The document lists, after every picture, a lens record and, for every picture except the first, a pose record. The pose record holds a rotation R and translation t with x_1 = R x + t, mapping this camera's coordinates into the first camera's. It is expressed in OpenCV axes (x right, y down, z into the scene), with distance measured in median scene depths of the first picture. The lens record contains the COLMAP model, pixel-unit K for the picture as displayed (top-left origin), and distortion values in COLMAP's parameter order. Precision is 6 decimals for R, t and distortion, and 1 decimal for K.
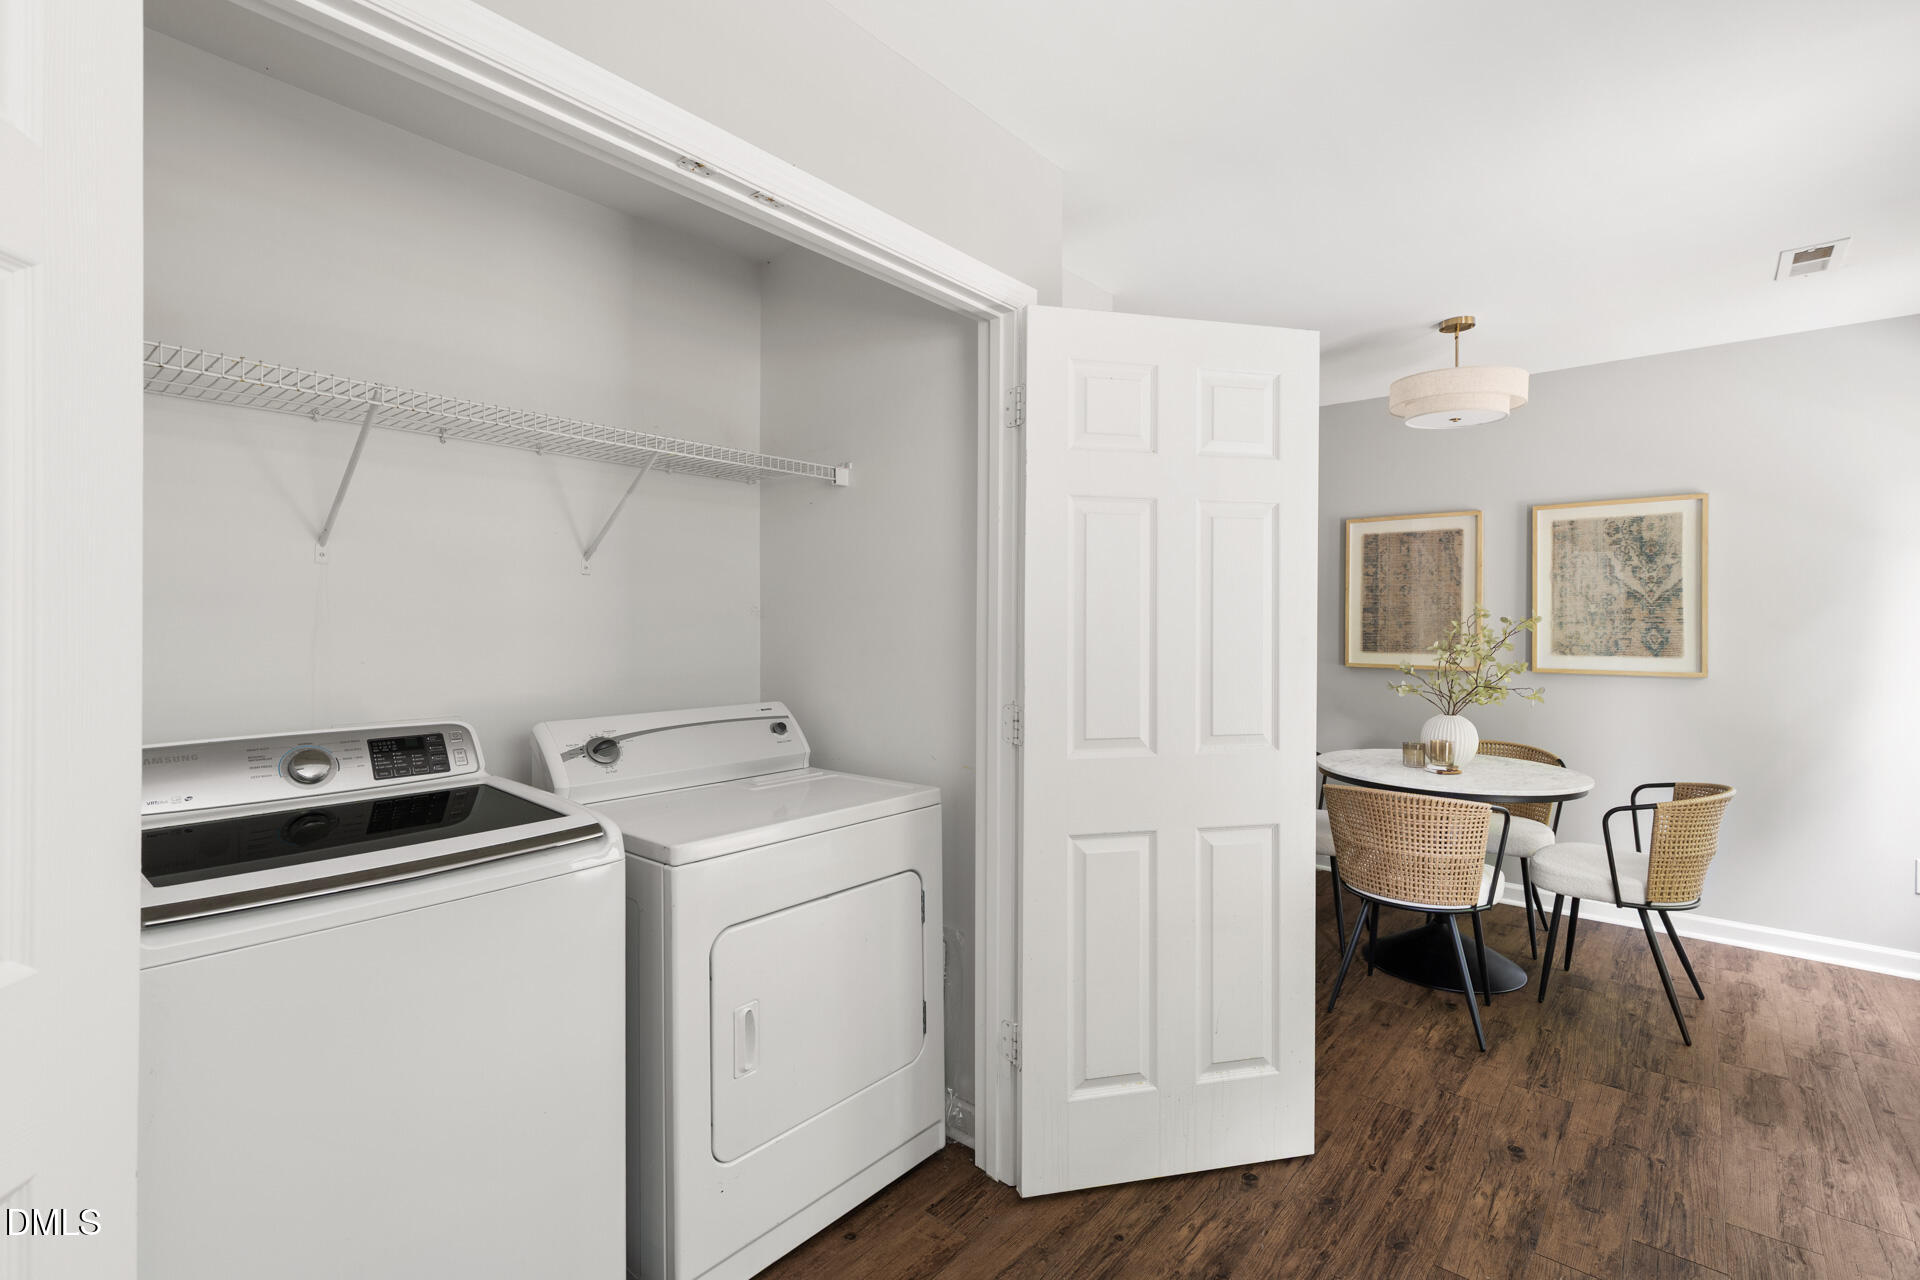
lens RADIAL K [[856.6, 0, 961.3], [0, 856.6, 630.9], [0, 0, 1]] dist [-0.000332, 0.000308]
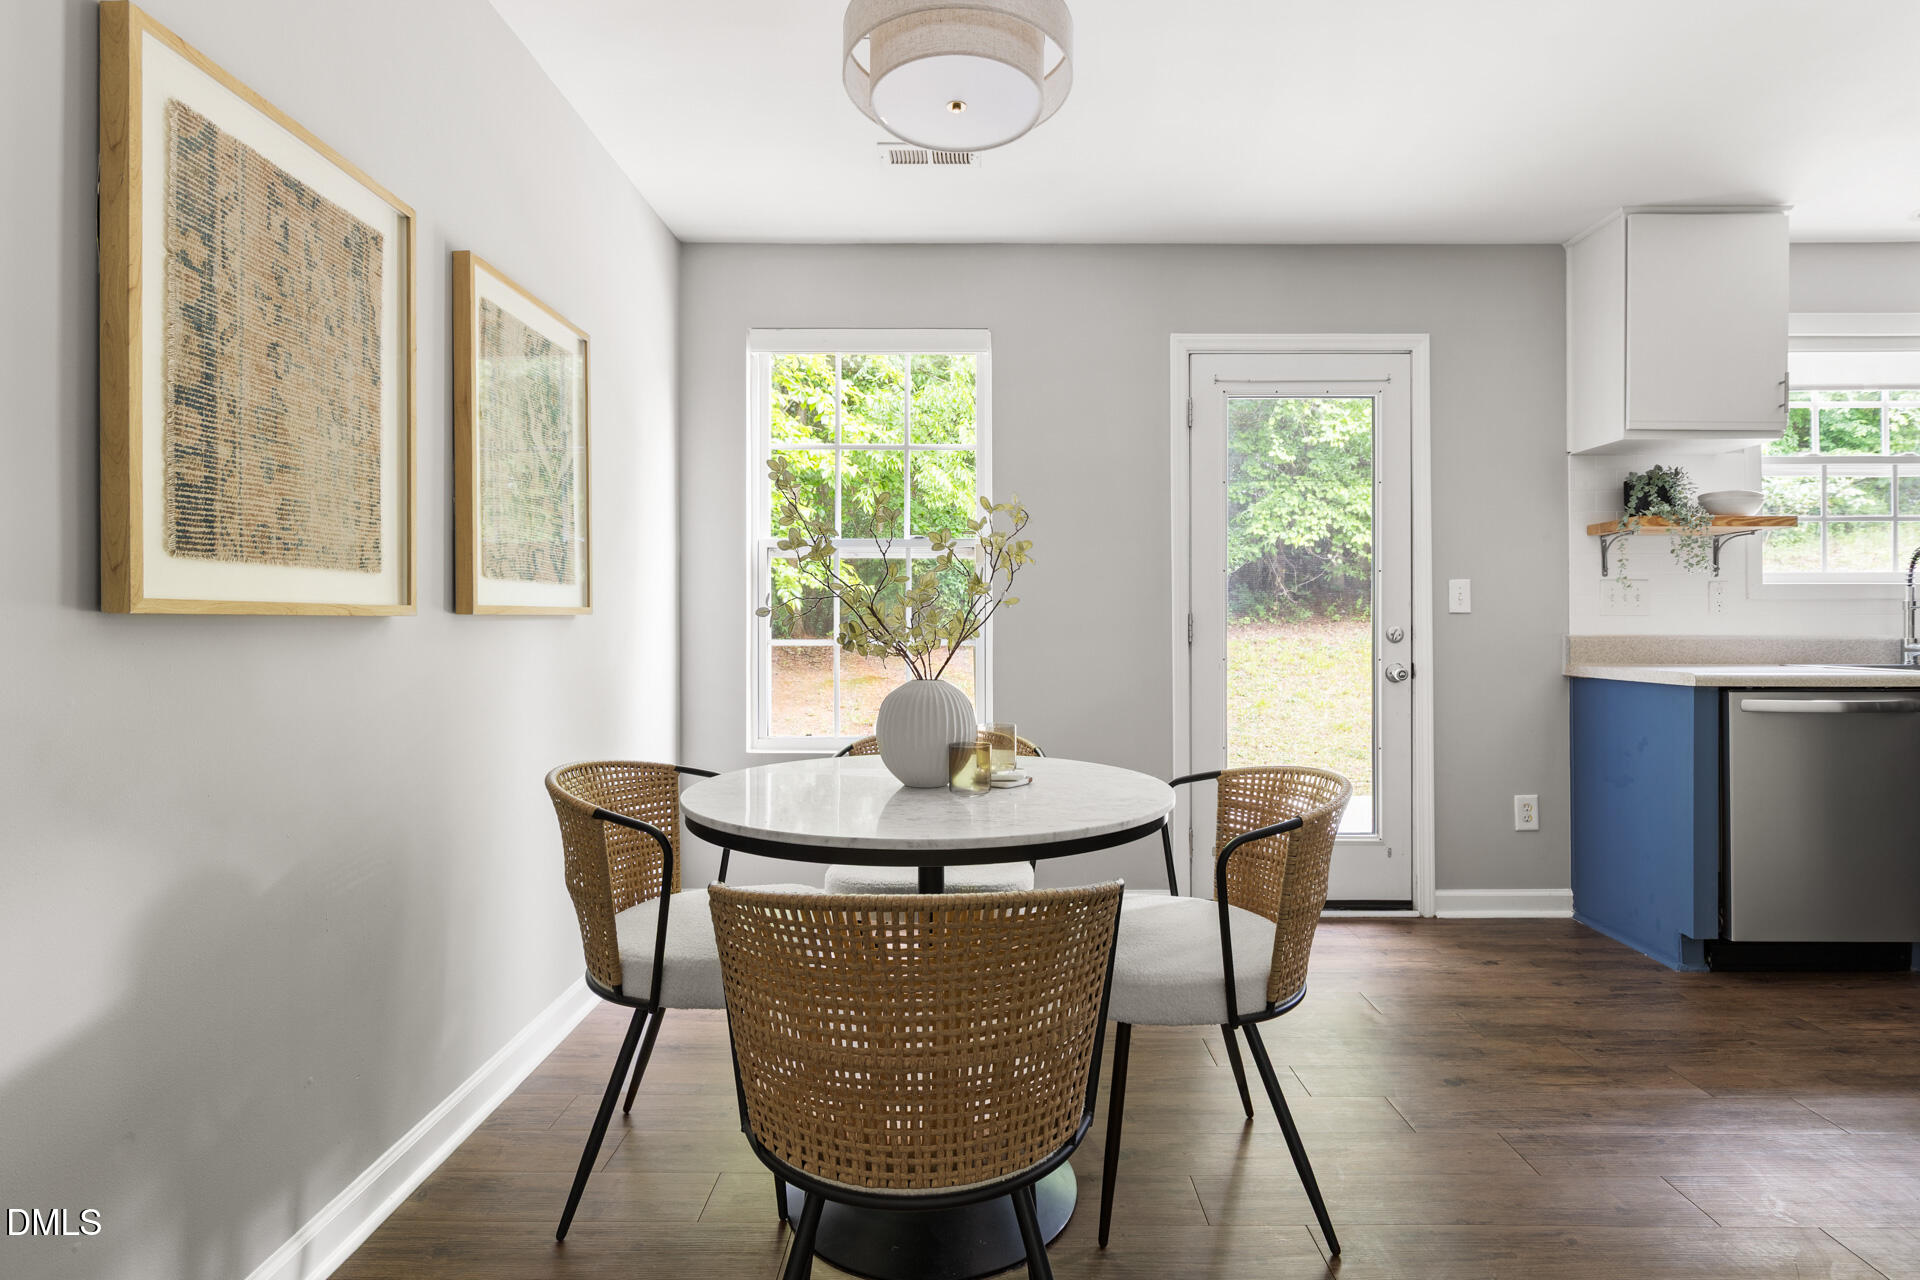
lens RADIAL K [[960.3, 0, 966.4], [0, 960.3, 618.7], [0, 0, 1]] dist [-0.001223, -0.000228]
pose [[-0.645401, -0.002314, 0.763840, 0.114446], [0.004297, 0.999969, 0.006660, 0.051440], [-0.763832, 0.007580, -0.645371, 1.208821]]
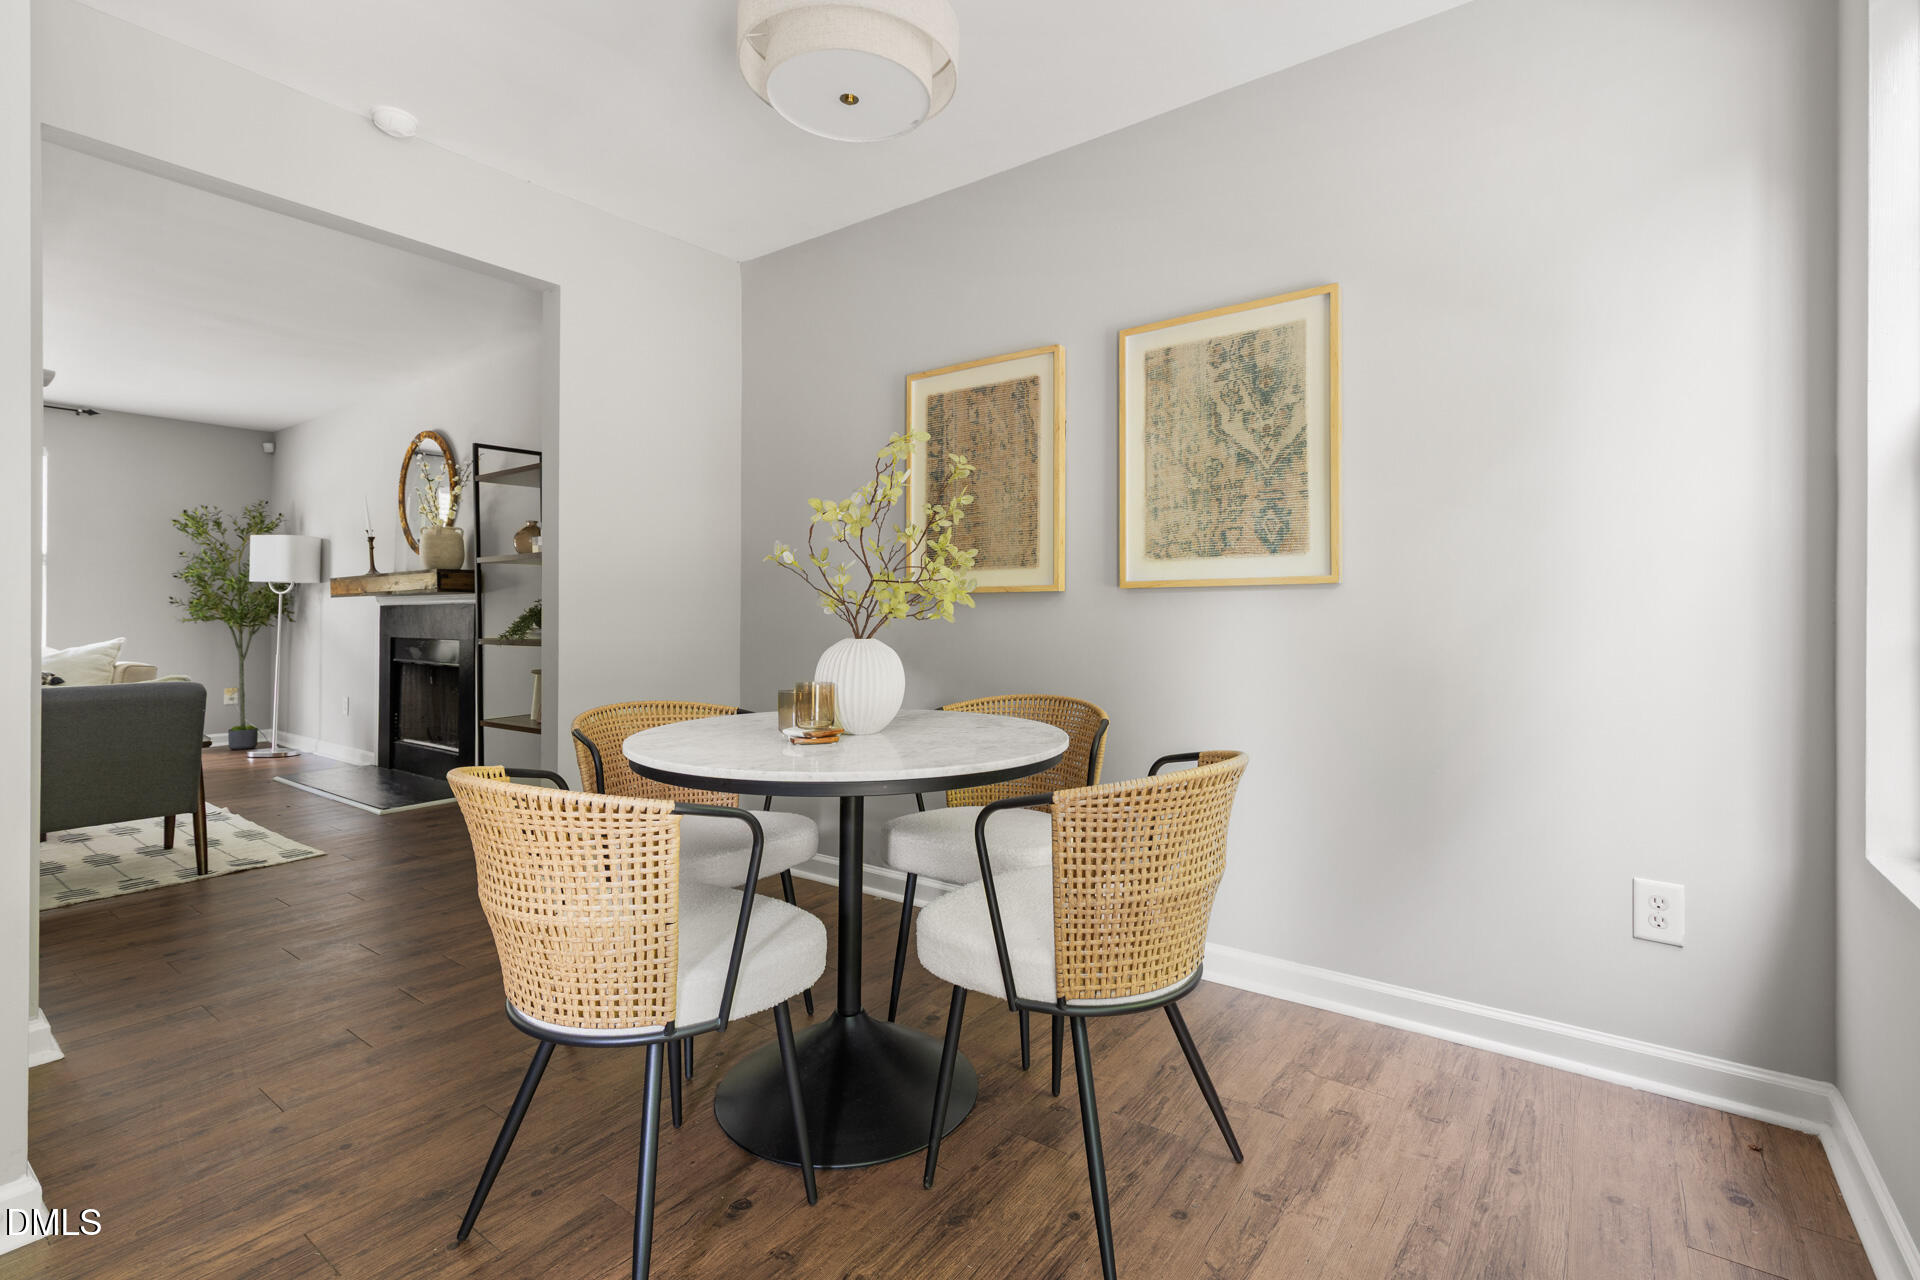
lens RADIAL K [[868.7, 0, 963.7], [0, 868.7, 615.7], [0, 0, 1]] dist [0.000013, 0.000232]
pose [[0.996502, -0.003507, 0.083500, 0.529956], [0.004423, 0.999932, -0.010789, 0.080368], [-0.083456, 0.011121, 0.996449, 0.387678]]
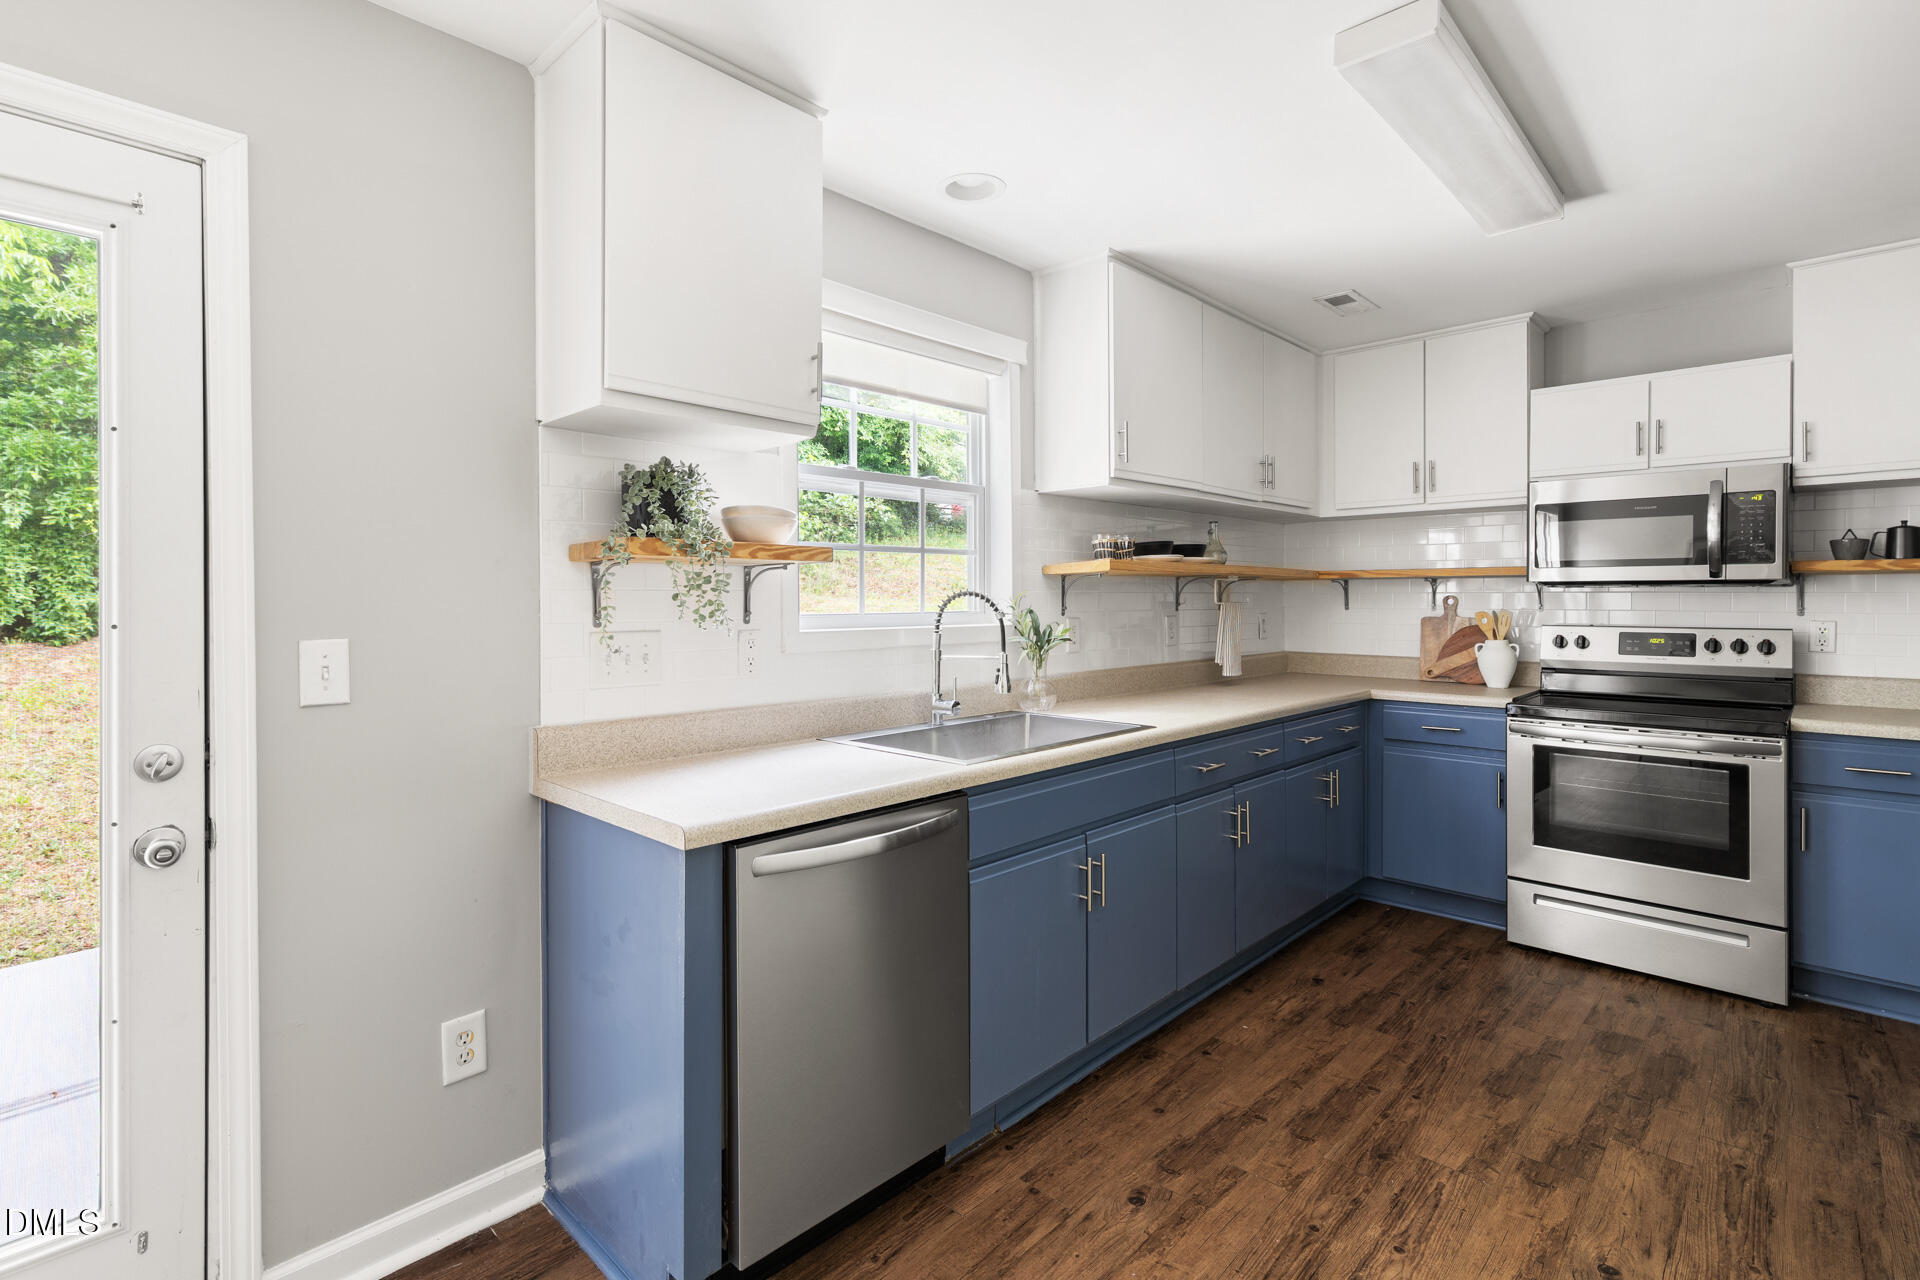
lens RADIAL K [[906.5, 0, 937.4], [0, 906.5, 592.0], [0, 0, 1]] dist [0.000353, 0.000128]
pose [[-0.998043, -0.003637, 0.062428, 0.186471], [-0.003420, 0.999988, 0.003581, -0.005943], [-0.062440, 0.003360, -0.998043, 0.660194]]
